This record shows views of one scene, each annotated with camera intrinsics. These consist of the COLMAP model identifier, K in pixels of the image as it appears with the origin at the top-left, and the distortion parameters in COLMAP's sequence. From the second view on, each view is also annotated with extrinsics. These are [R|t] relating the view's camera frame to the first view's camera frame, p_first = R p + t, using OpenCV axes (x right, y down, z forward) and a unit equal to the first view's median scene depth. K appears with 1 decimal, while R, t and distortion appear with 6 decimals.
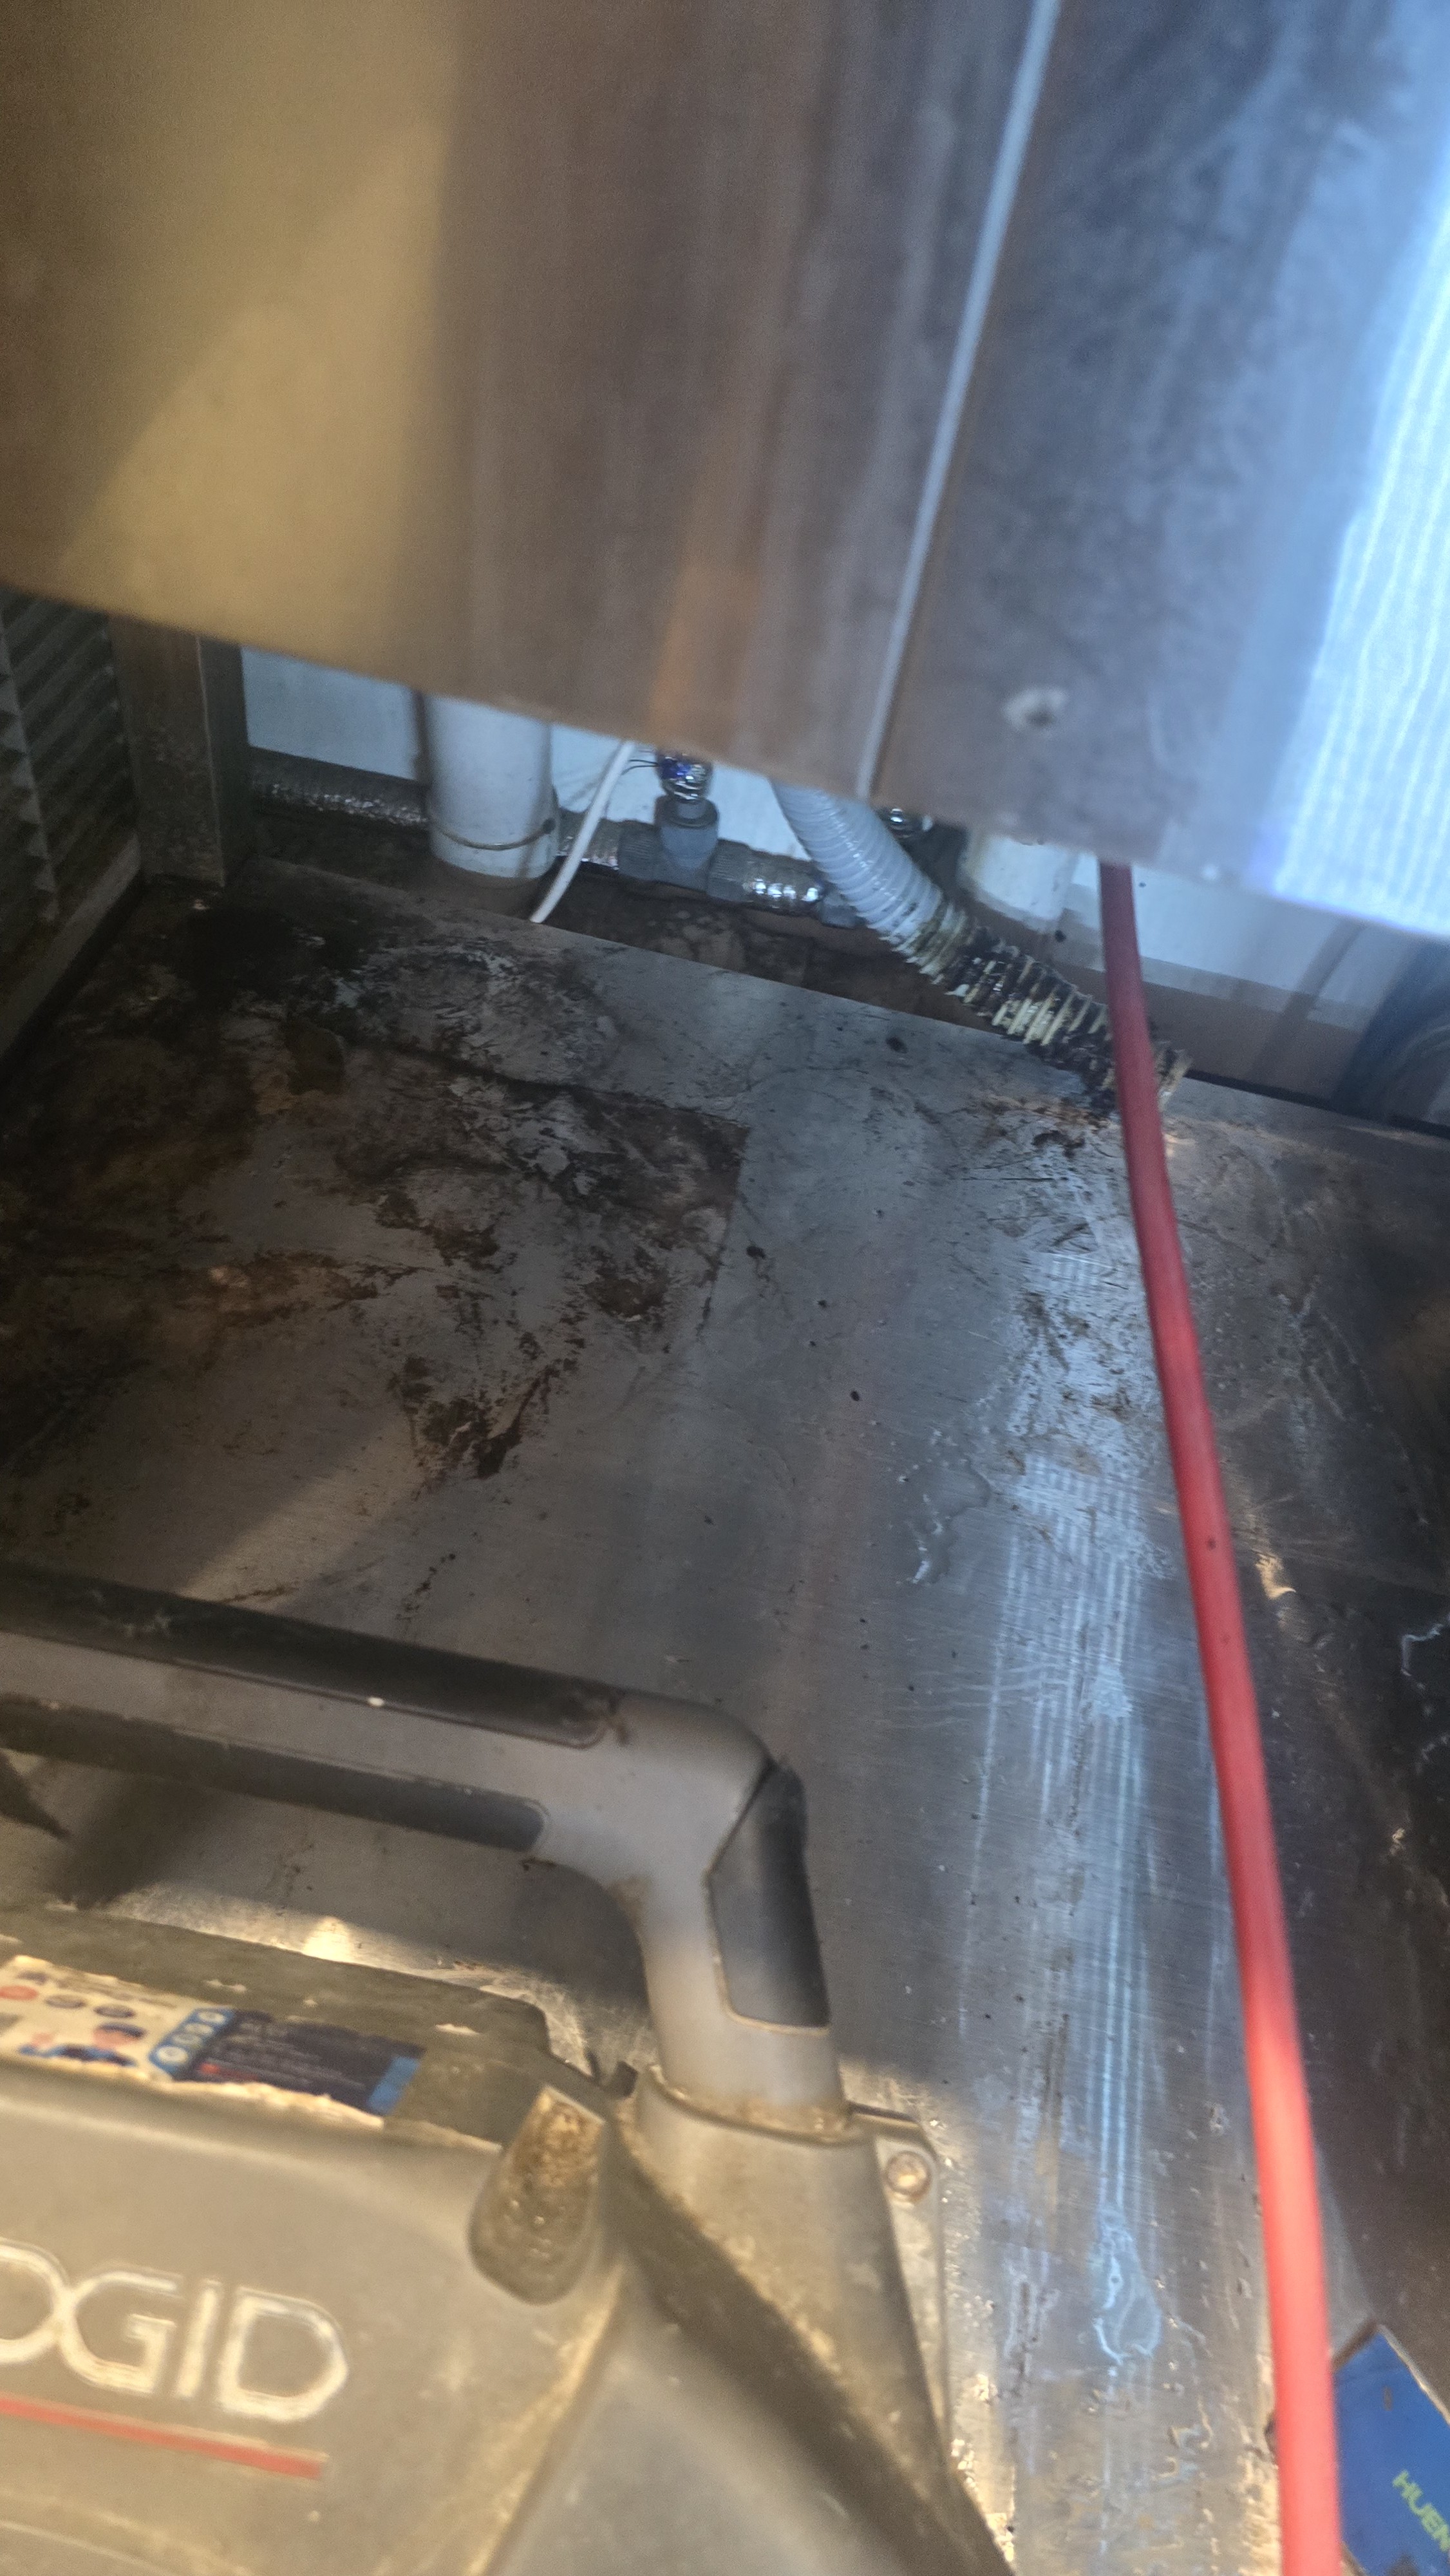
lens RADIAL K [[1711.6, 0, 790.4], [0, 1711.6, 1287.6], [0, 0, 1]] dist [0.124518, -0.361197]
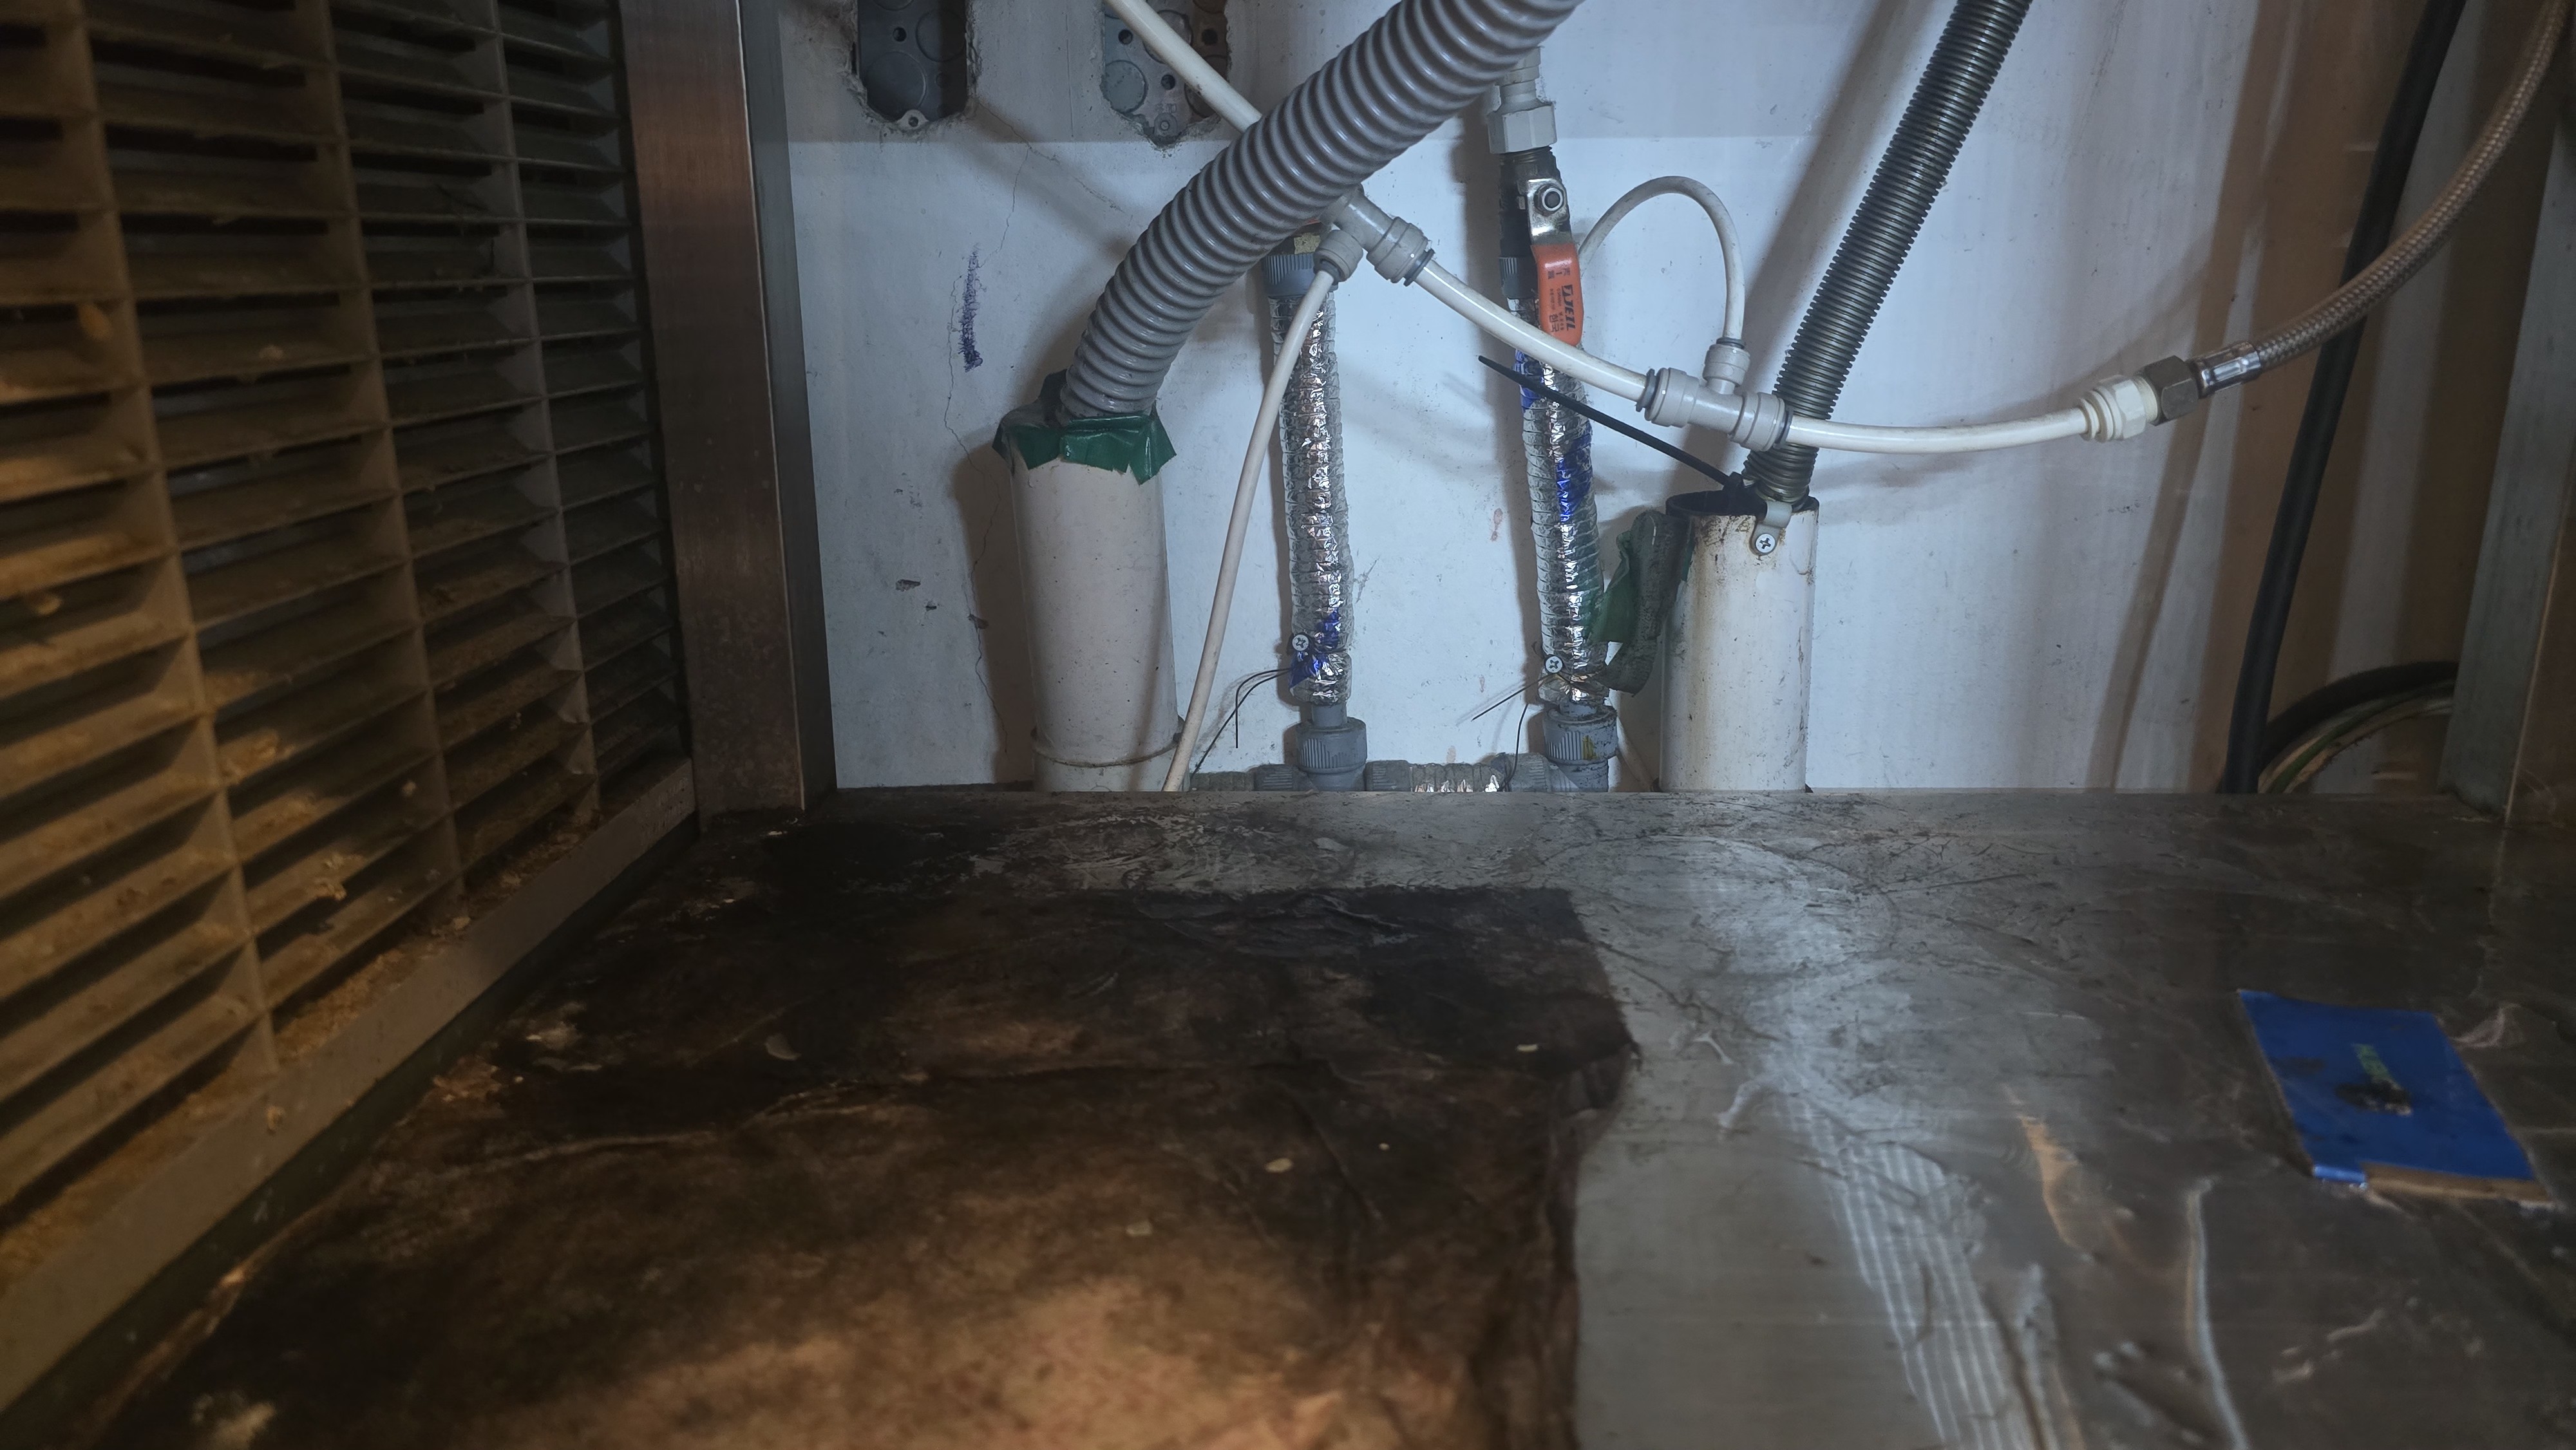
lens RADIAL K [[1696.8, 0, 1288.0], [0, 1696.8, 725.0], [0, 0, 1]] dist [0.059677, -0.080984]
pose [[0.975373, -0.200748, 0.091370, -0.182068], [0.218023, 0.814834, -0.537133, 0.197813], [0.033377, 0.543825, 0.838535, 0.352027]]
